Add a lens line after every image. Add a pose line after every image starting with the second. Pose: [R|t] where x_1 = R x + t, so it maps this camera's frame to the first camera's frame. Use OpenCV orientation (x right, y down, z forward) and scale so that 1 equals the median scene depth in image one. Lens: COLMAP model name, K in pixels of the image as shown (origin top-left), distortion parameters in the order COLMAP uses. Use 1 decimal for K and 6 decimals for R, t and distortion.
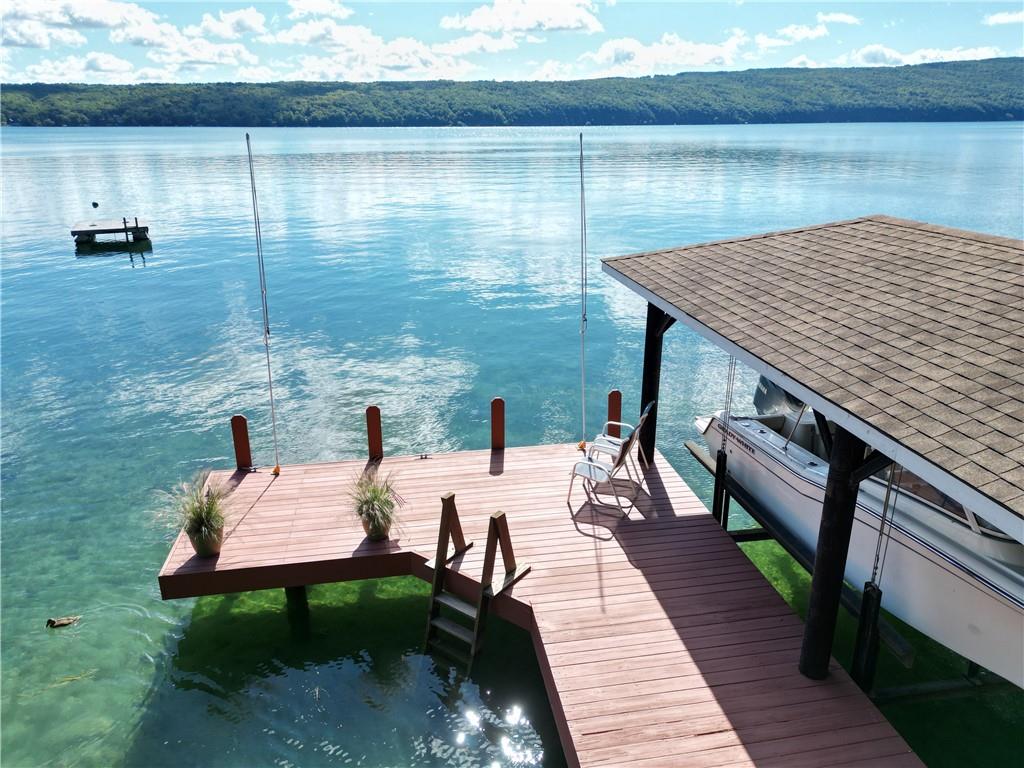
lens RADIAL K [[723.9, 0, 512.0], [0, 723.9, 384.0], [0, 0, 1]] dist [0.041378, -0.045741]
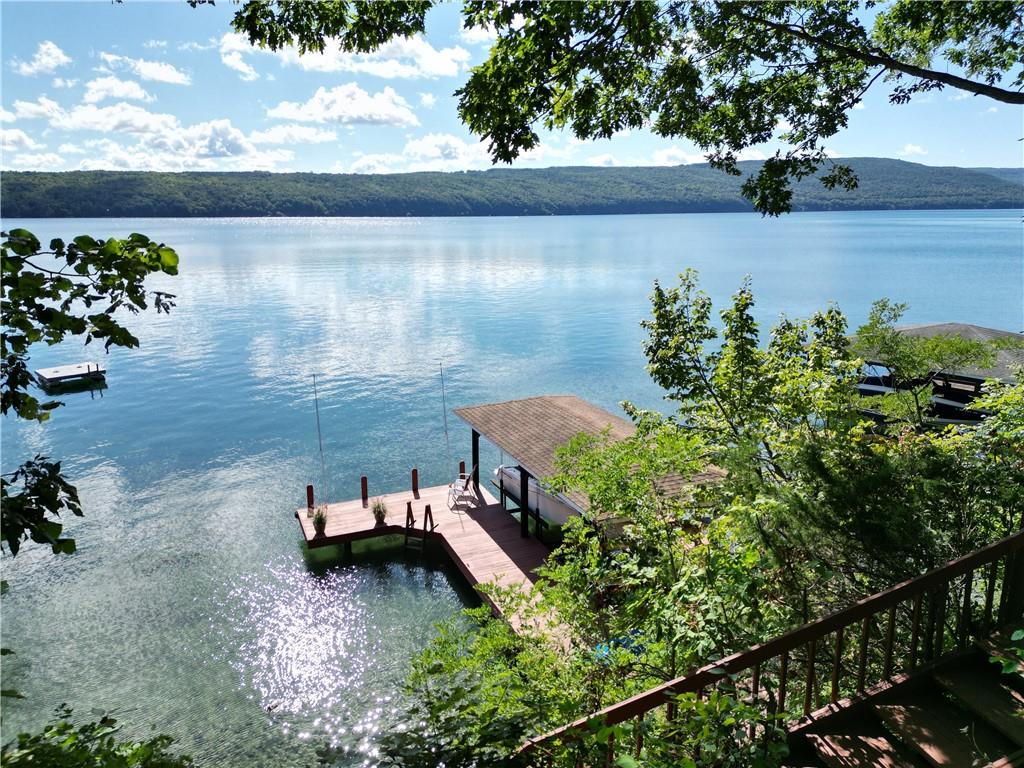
lens RADIAL K [[723.9, 0, 512.0], [0, 723.9, 384.0], [0, 0, 1]] dist [0.041378, -0.045741]
pose [[0.971960, -0.058282, 0.227810, -0.235275], [0.082784, 0.991586, -0.099518, 0.007131], [-0.220093, 0.115587, 0.968607, -1.442744]]
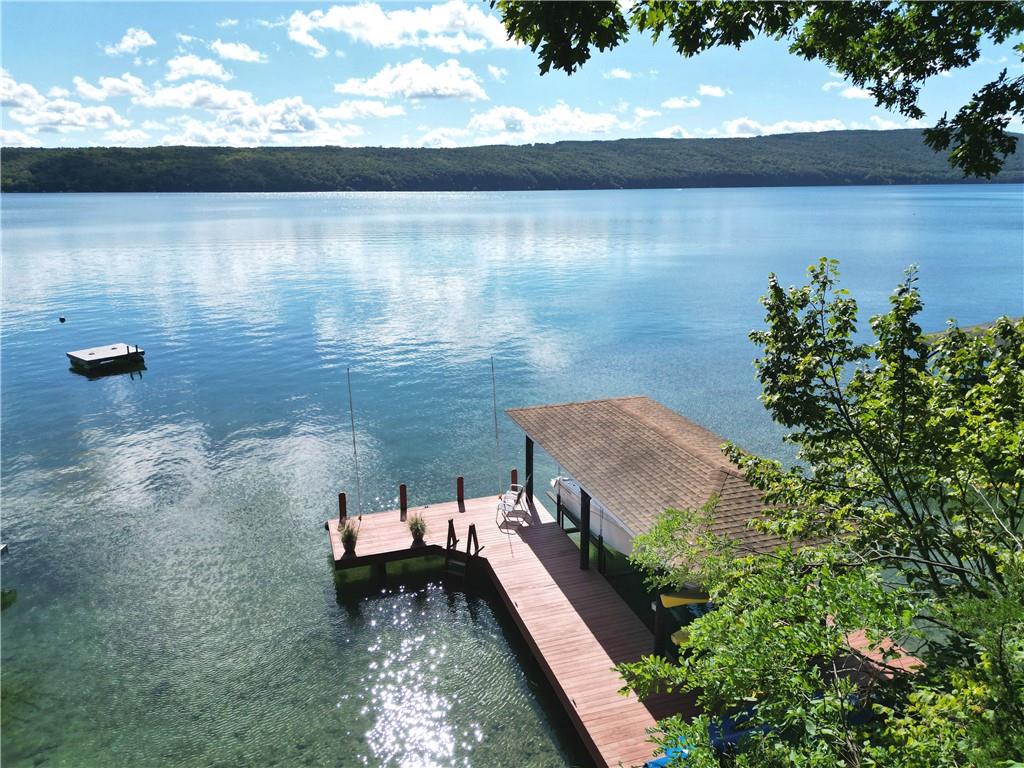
lens RADIAL K [[731.8, 0, 510.0], [0, 731.8, 373.8], [0, 0, 1]] dist [-0.003036, 0.060778]
pose [[0.989475, -0.041715, 0.138561, -0.156942], [0.054147, 0.994718, -0.087204, -0.084395], [-0.134192, 0.093788, 0.986507, -1.158004]]
